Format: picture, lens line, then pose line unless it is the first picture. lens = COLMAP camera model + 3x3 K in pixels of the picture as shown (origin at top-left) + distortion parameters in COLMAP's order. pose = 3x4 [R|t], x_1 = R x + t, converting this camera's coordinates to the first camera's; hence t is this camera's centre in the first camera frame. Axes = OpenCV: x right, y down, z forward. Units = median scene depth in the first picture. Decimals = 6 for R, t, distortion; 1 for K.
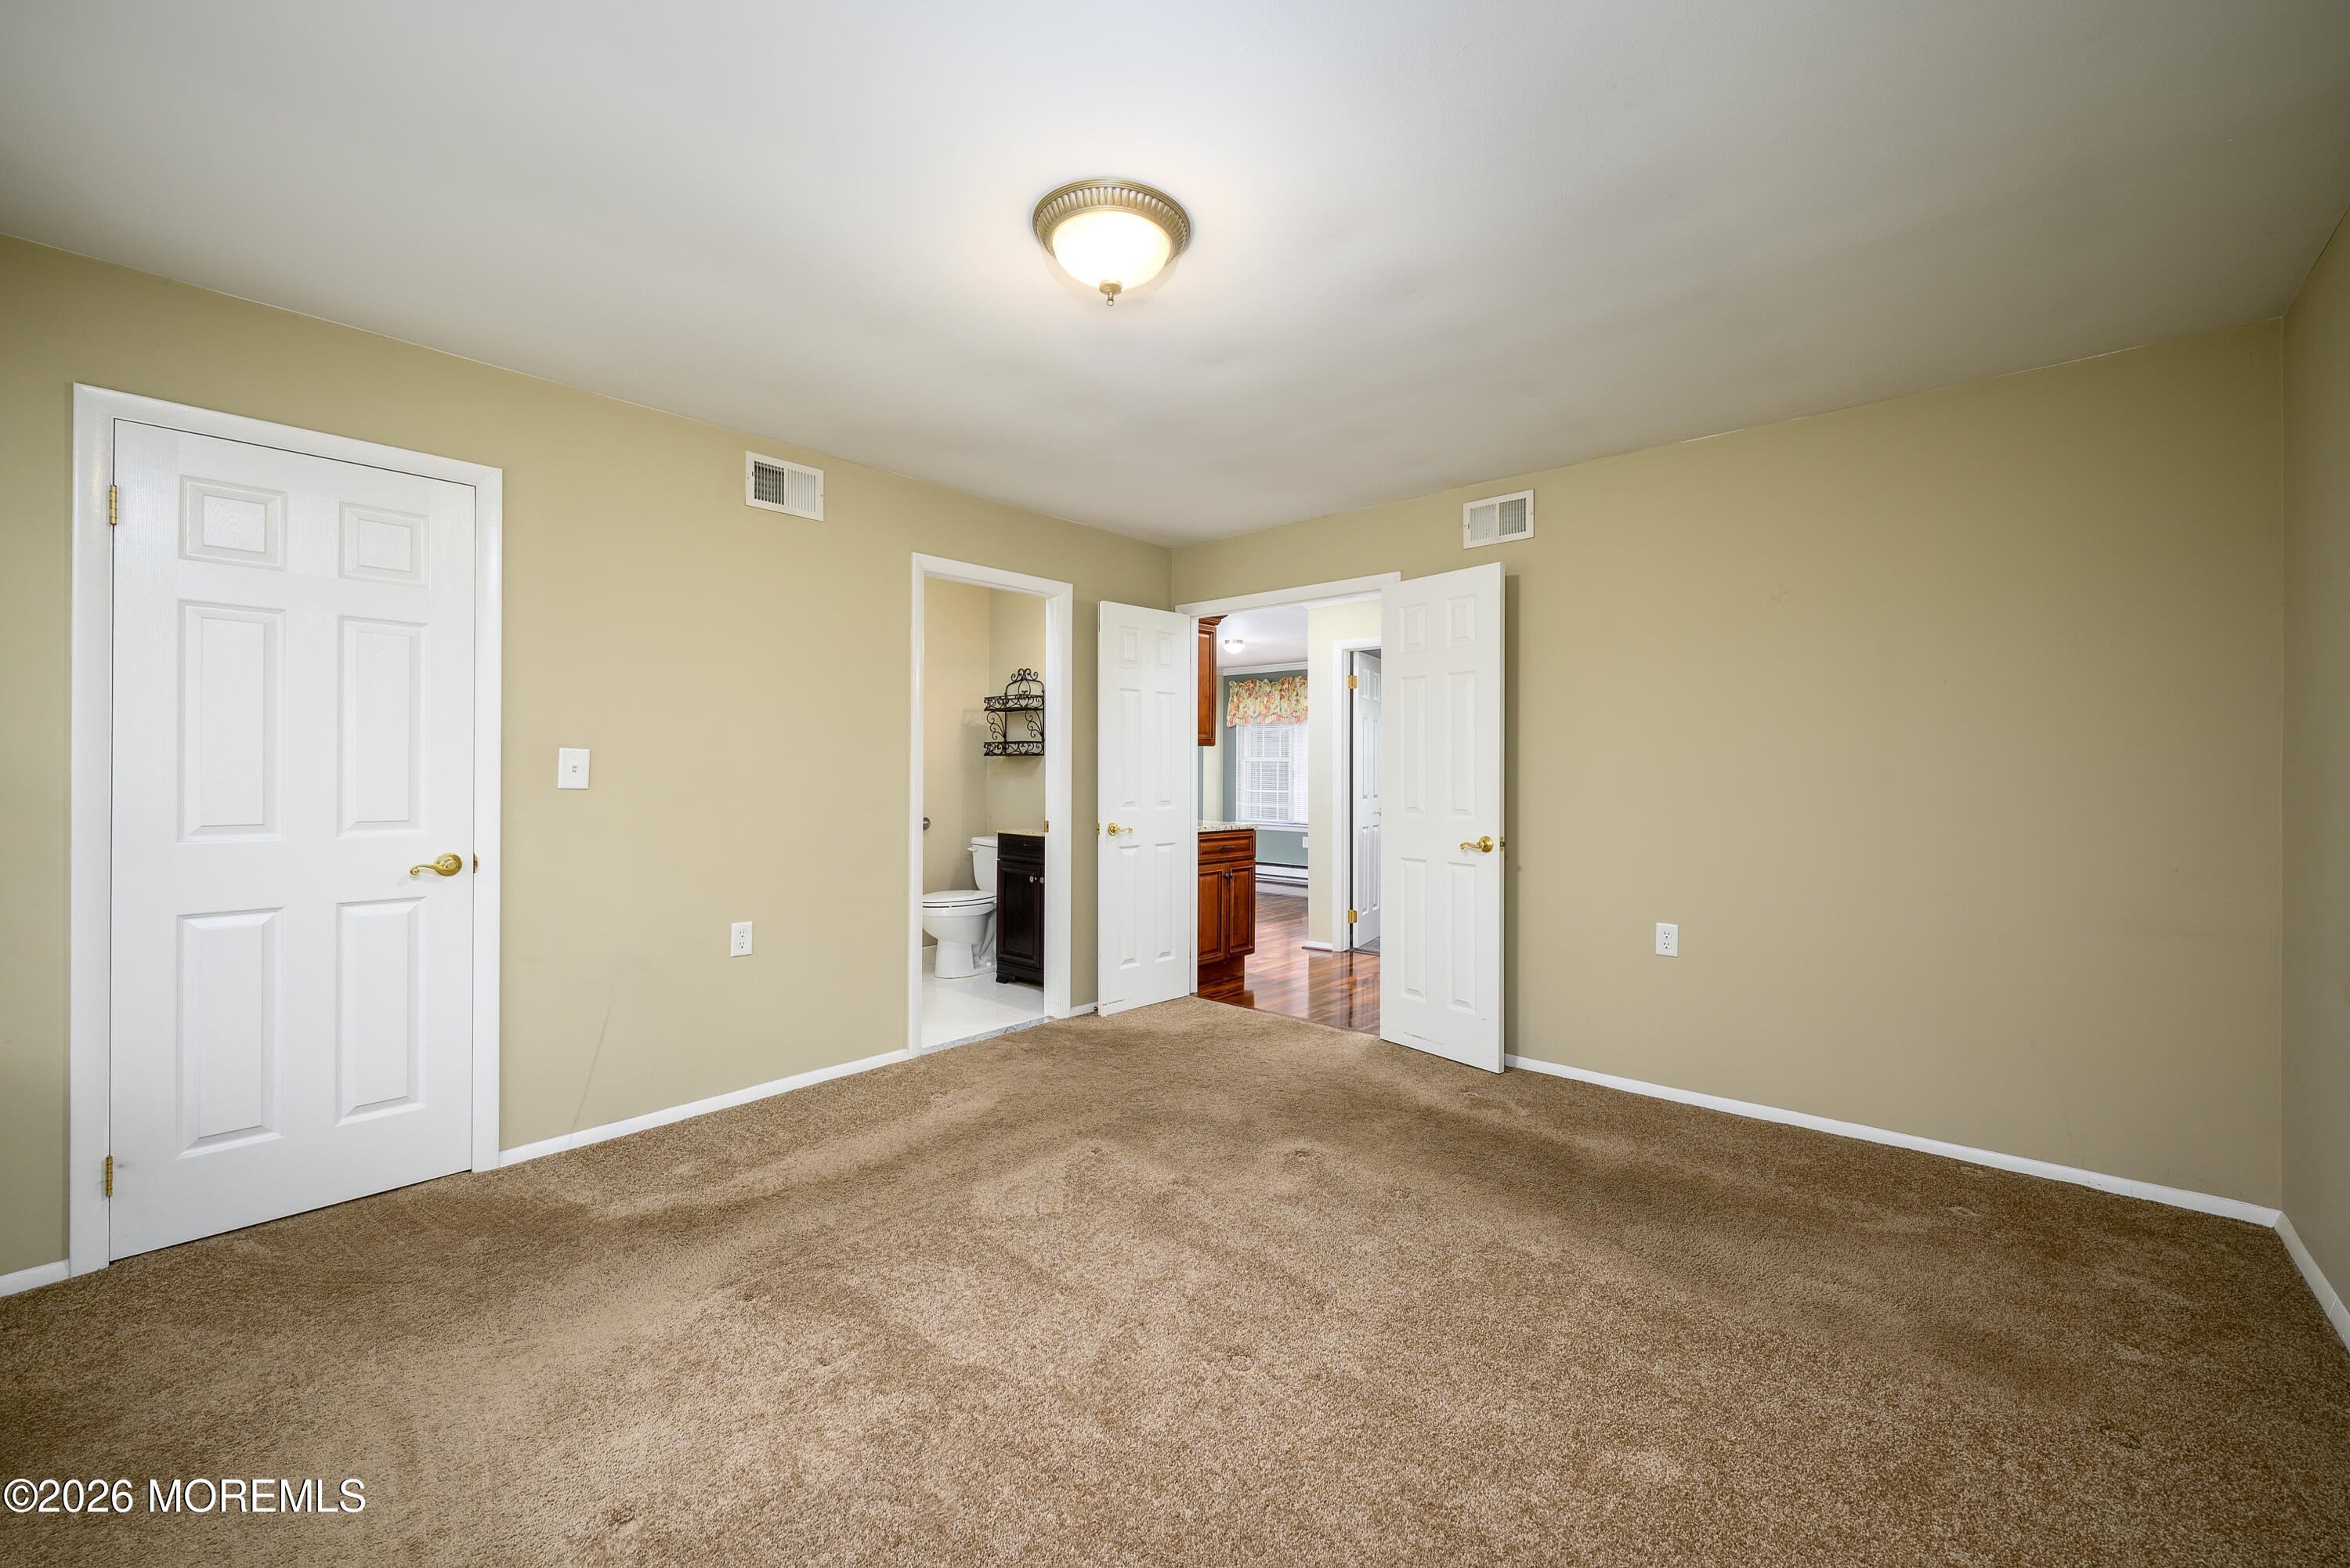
lens RADIAL K [[934.4, 0, 1169.6], [0, 934.4, 774.5], [0, 0, 1]] dist [0.000660, 0.000101]
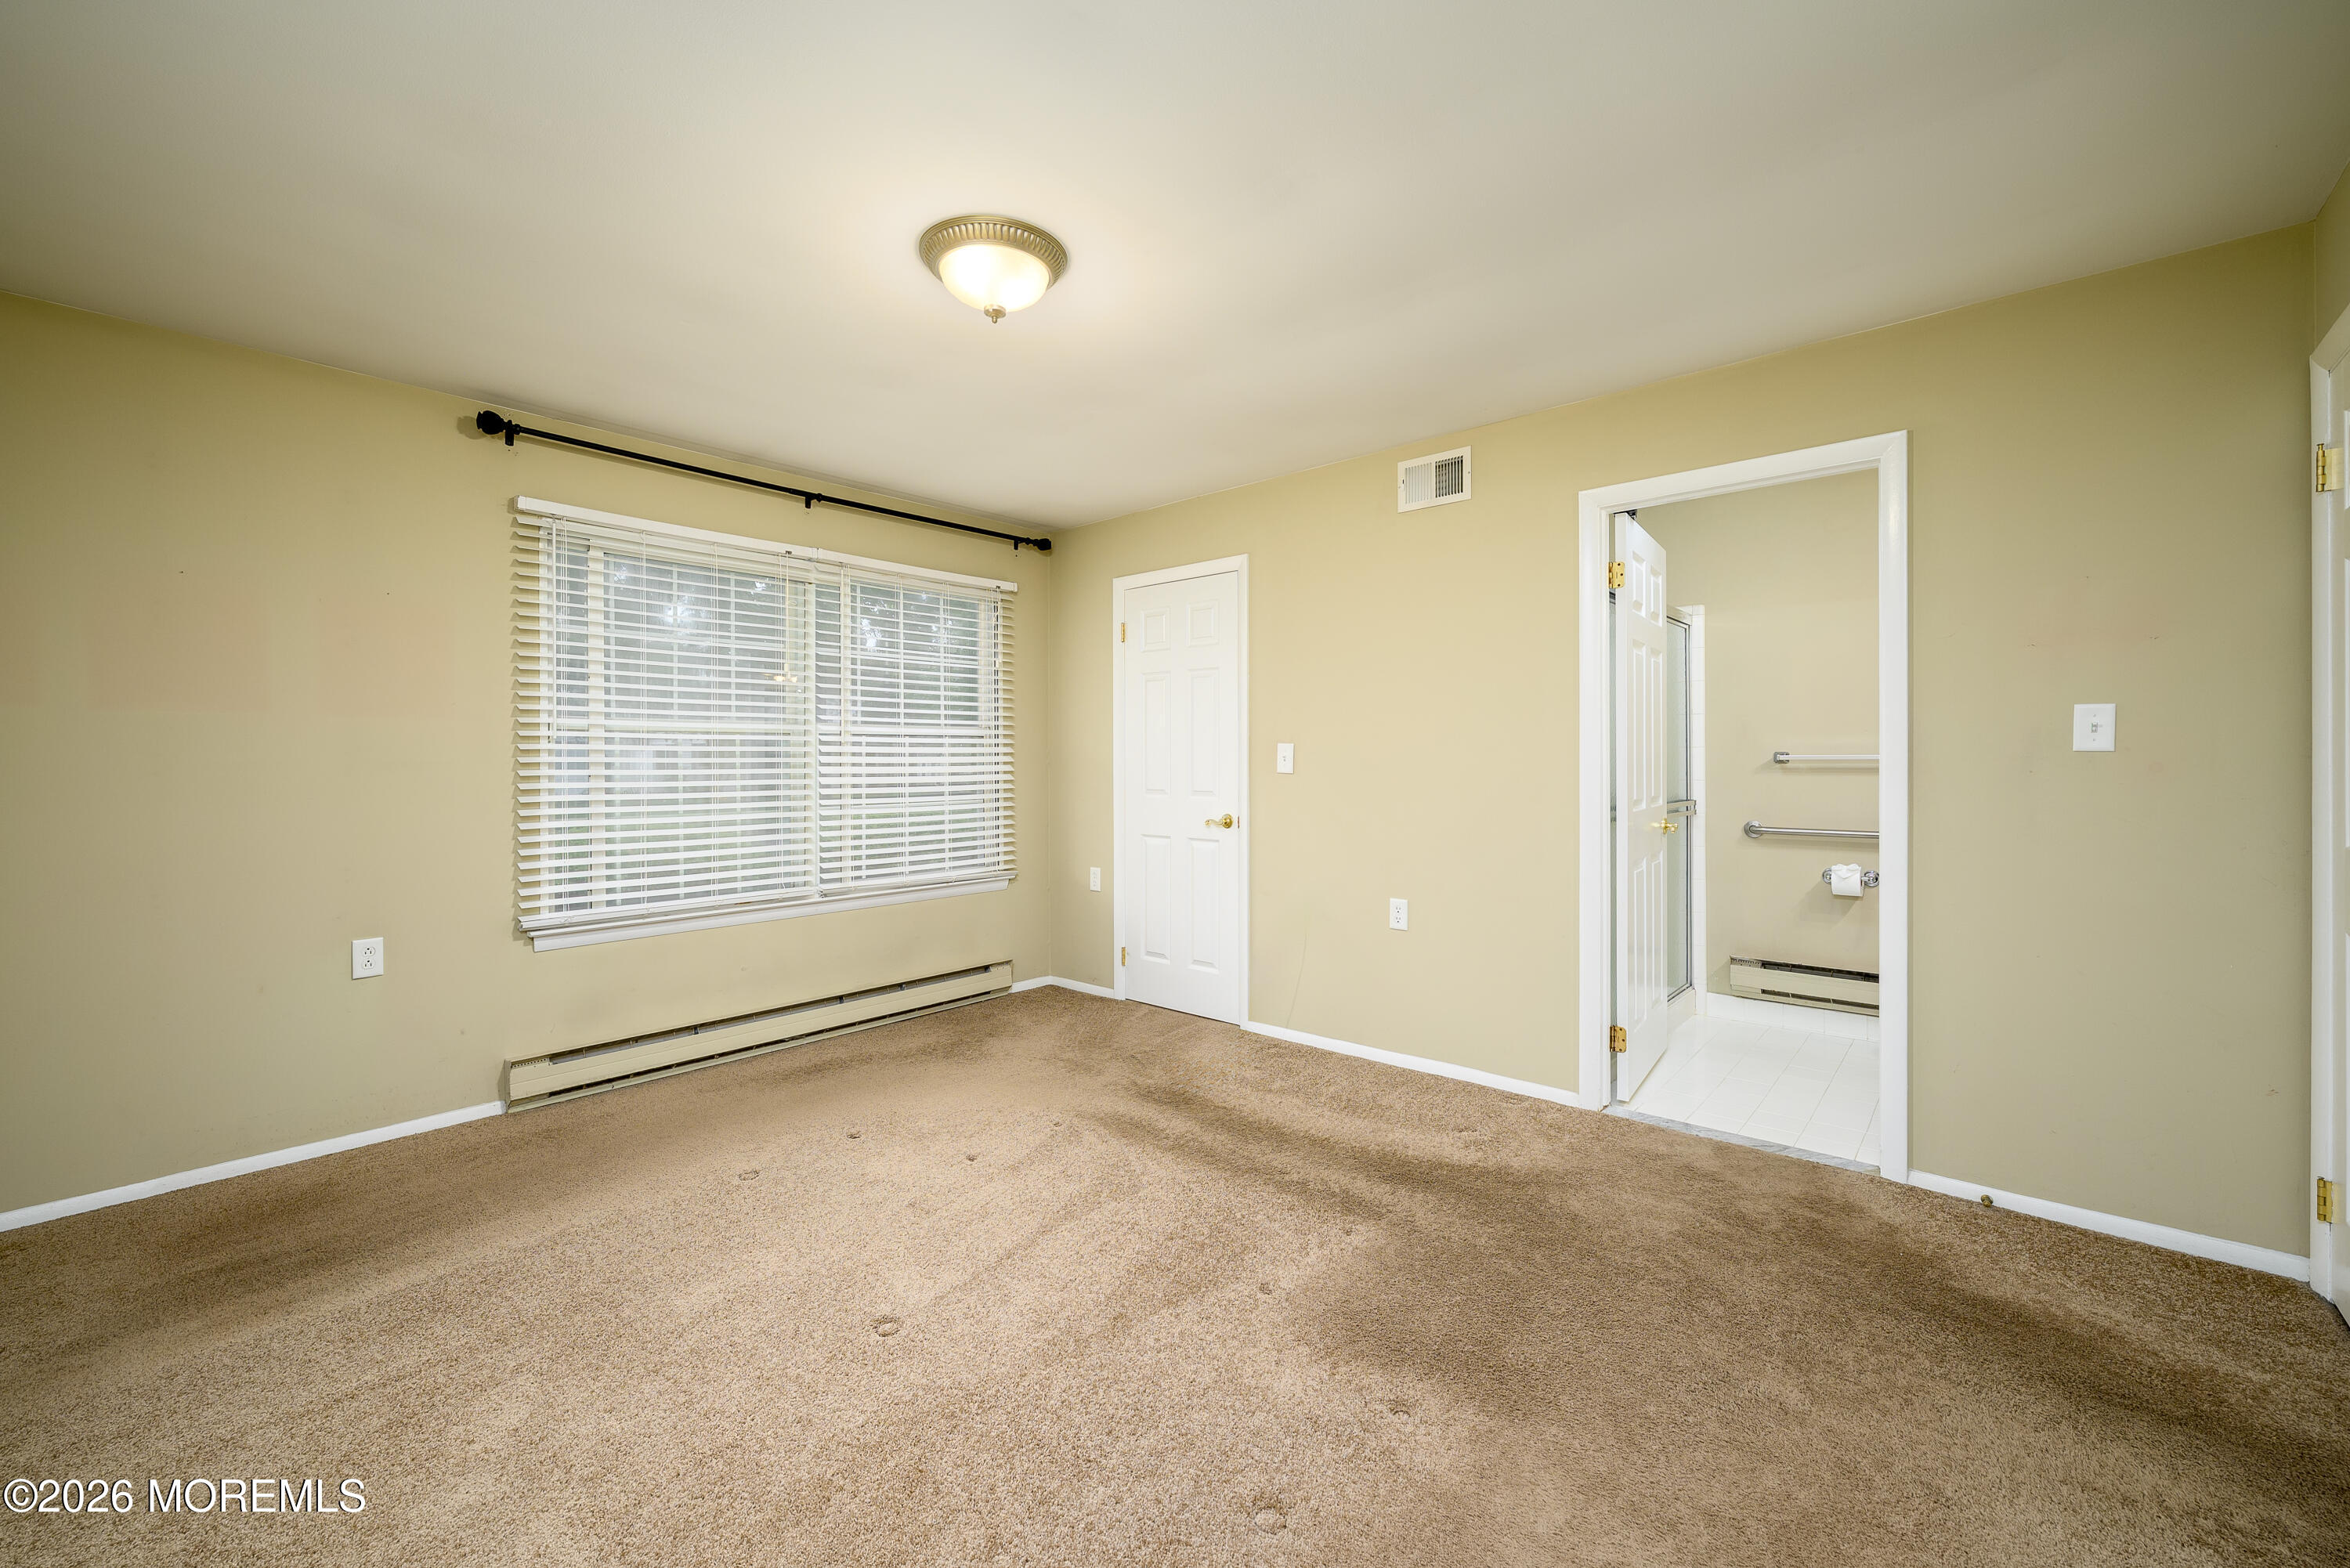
lens RADIAL K [[941.0, 0, 1177.8], [0, 941.0, 762.4], [0, 0, 1]] dist [0.002222, 0.000412]
pose [[0.000103, -0.001741, -0.999998, 0.718065], [0.003422, 0.999993, -0.001741, 0.001096], [0.999994, -0.003422, 0.000109, 0.843409]]
